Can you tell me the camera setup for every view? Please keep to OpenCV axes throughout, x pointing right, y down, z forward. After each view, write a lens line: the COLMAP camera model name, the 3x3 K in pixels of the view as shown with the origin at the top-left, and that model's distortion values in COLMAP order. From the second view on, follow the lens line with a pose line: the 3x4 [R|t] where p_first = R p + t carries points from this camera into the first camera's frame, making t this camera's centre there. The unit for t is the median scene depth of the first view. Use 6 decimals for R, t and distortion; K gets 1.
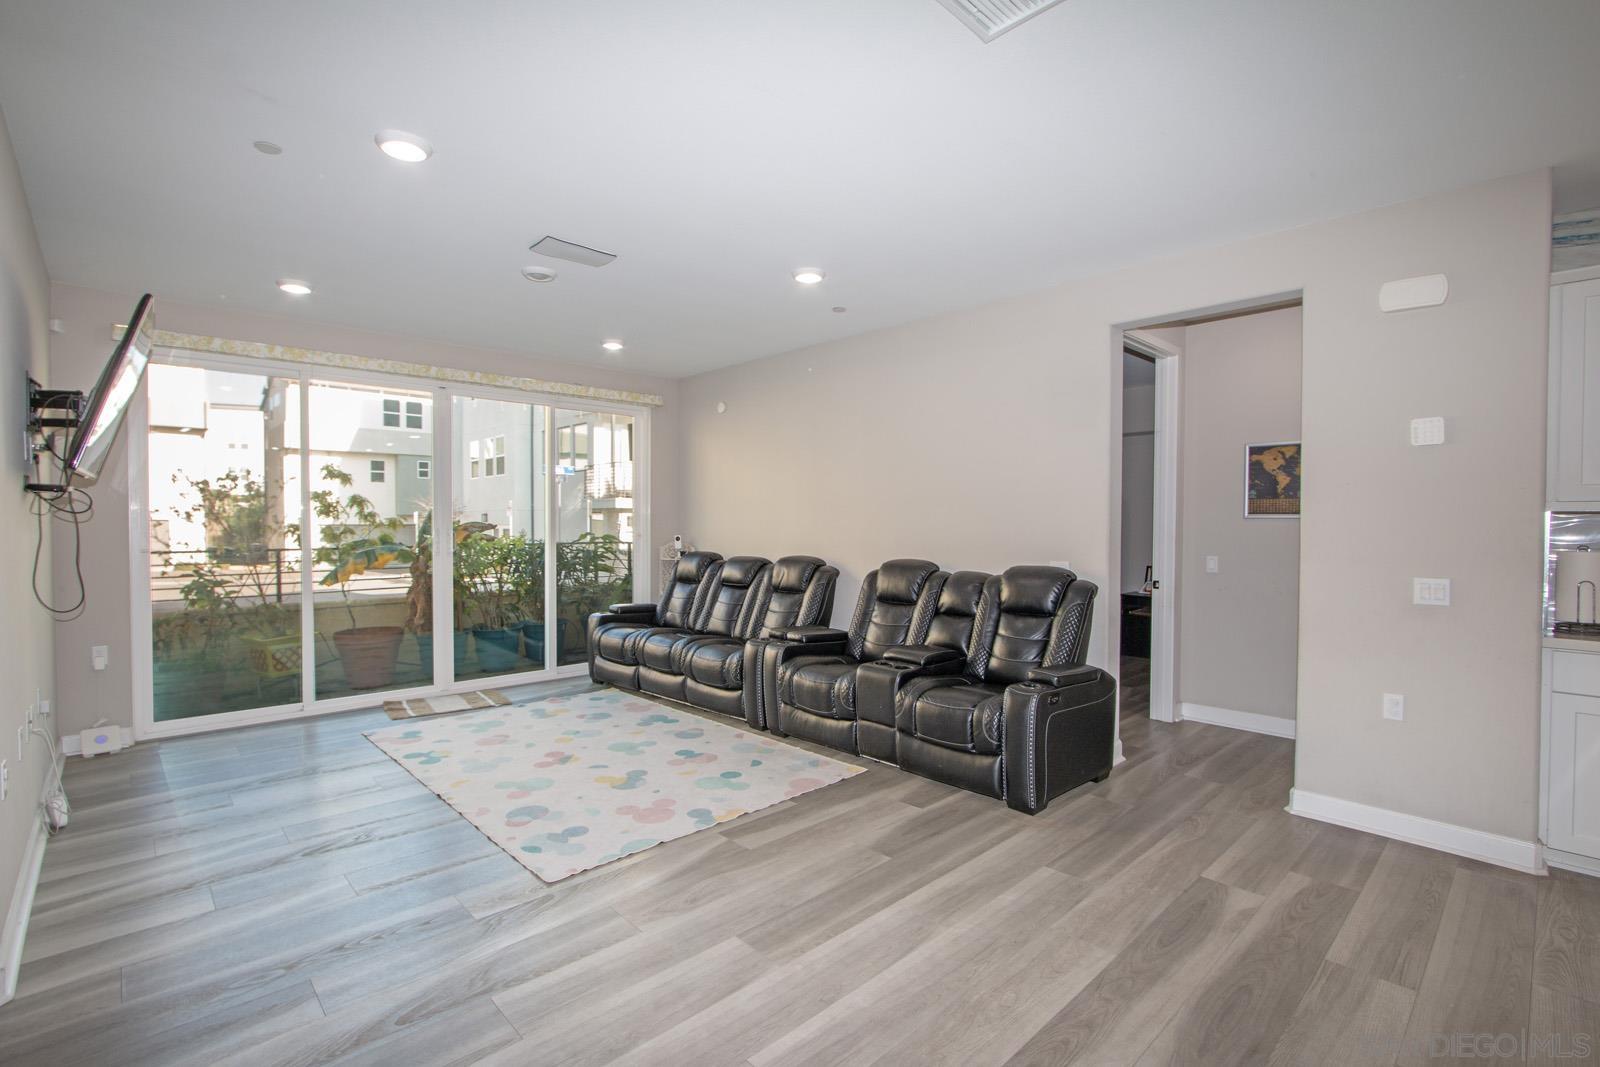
lens RADIAL K [[720.3, 0, 800.0], [0, 720.3, 533.5], [0, 0, 1]] dist [-0.013532, -0.000125]
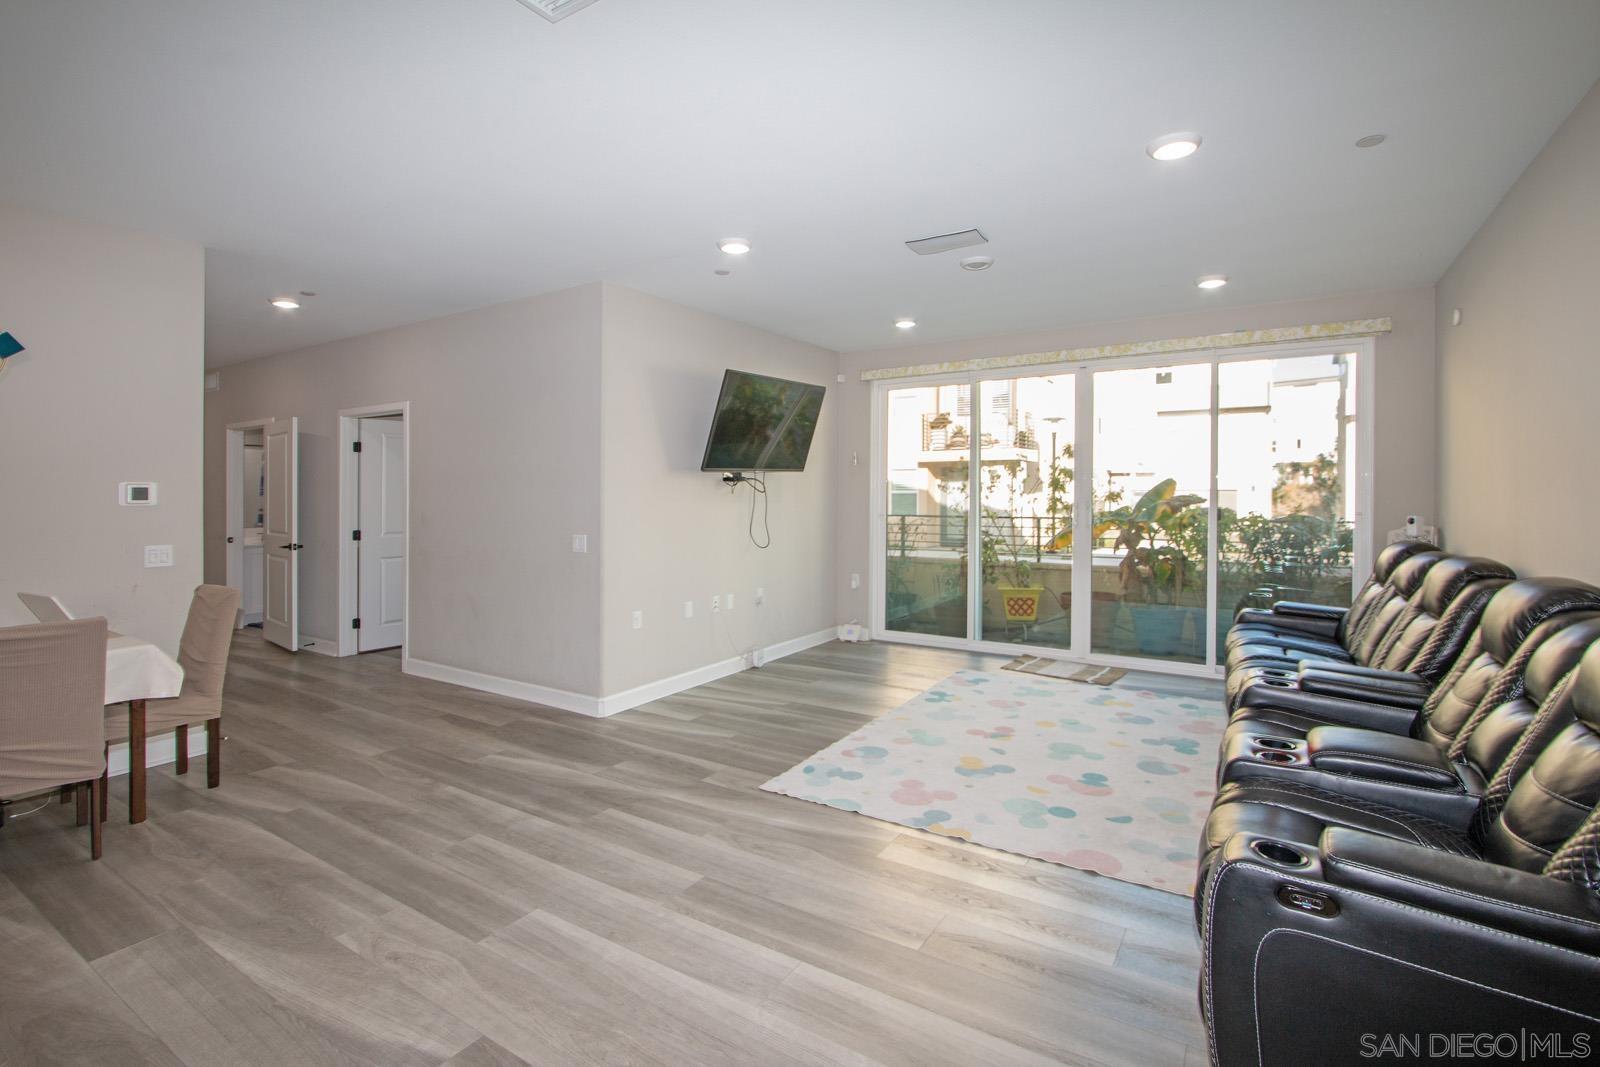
lens RADIAL K [[718.1, 0, 799.7], [0, 718.1, 490.2], [0, 0, 1]] dist [-0.013013, 0.000615]
pose [[0.272129, -0.004315, -0.962251, 0.545342], [-0.012138, 0.999895, -0.007917, -0.016050], [0.962184, 0.013834, 0.272048, 0.445190]]
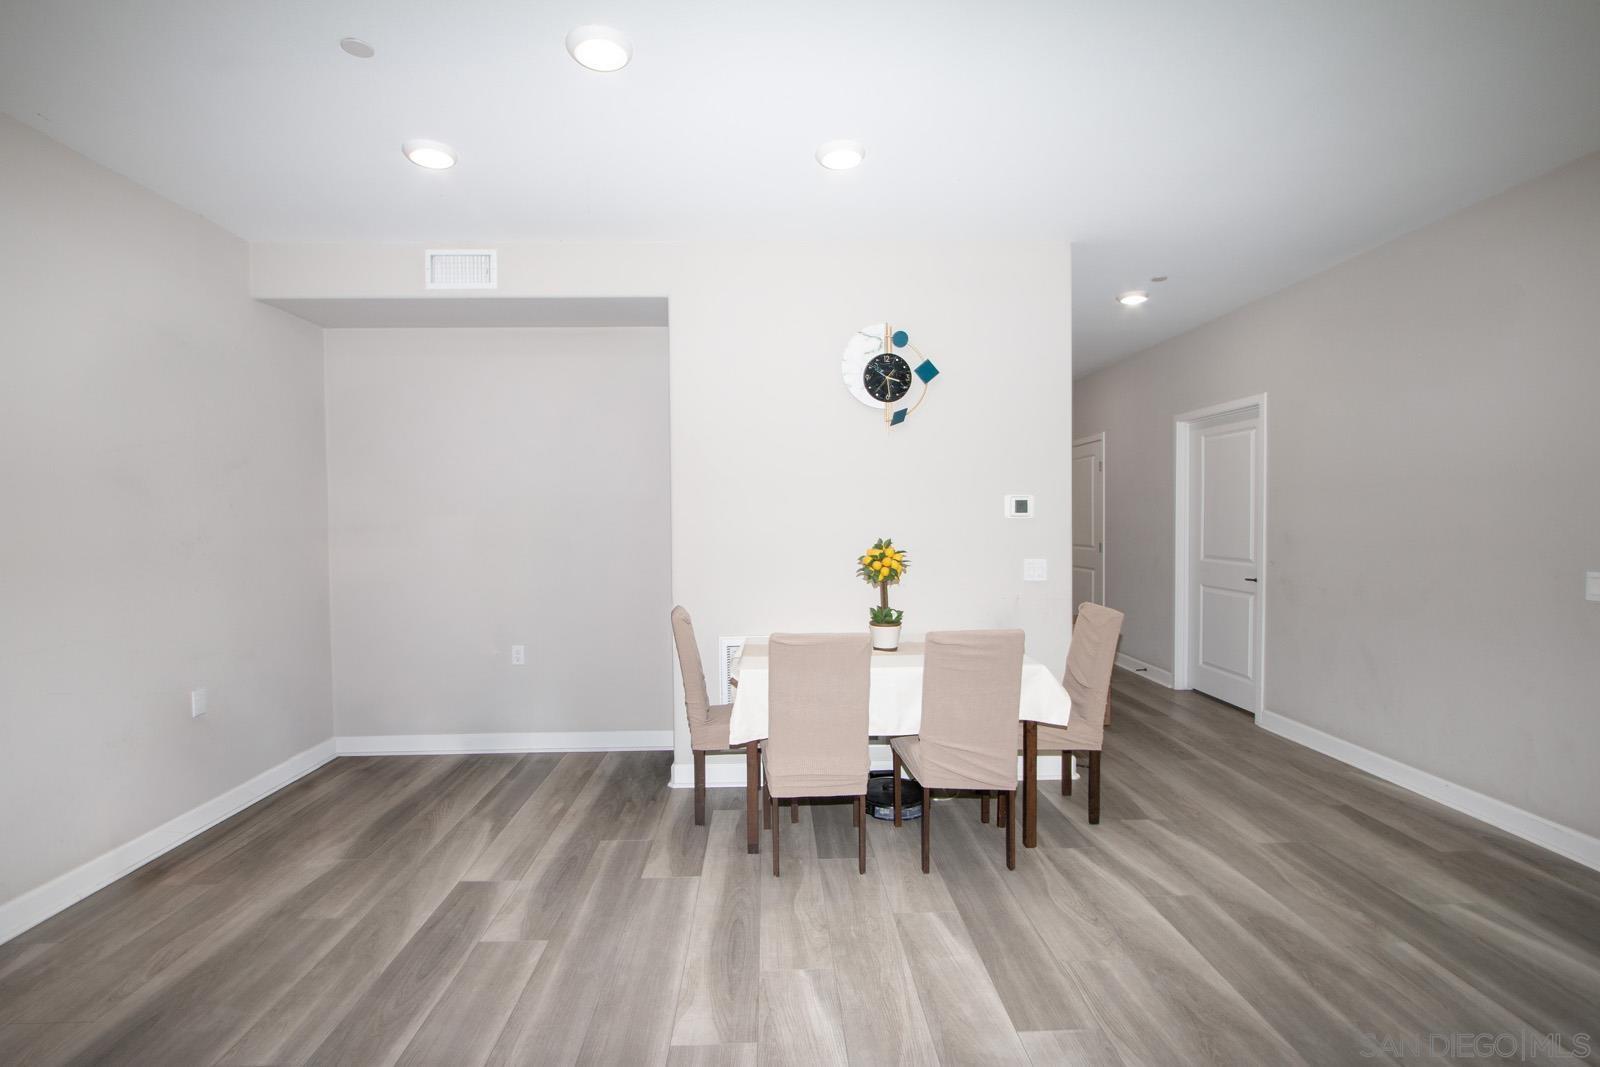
lens RADIAL K [[746.8, 0, 800.0], [0, 746.8, 533.5], [0, 0, 1]] dist [-0.038136, 0.000138]
pose [[-0.648102, 0.022421, -0.761223, 0.365305], [-0.003833, 0.999458, 0.032702, -0.004714], [0.761544, 0.024112, -0.647665, 0.295396]]
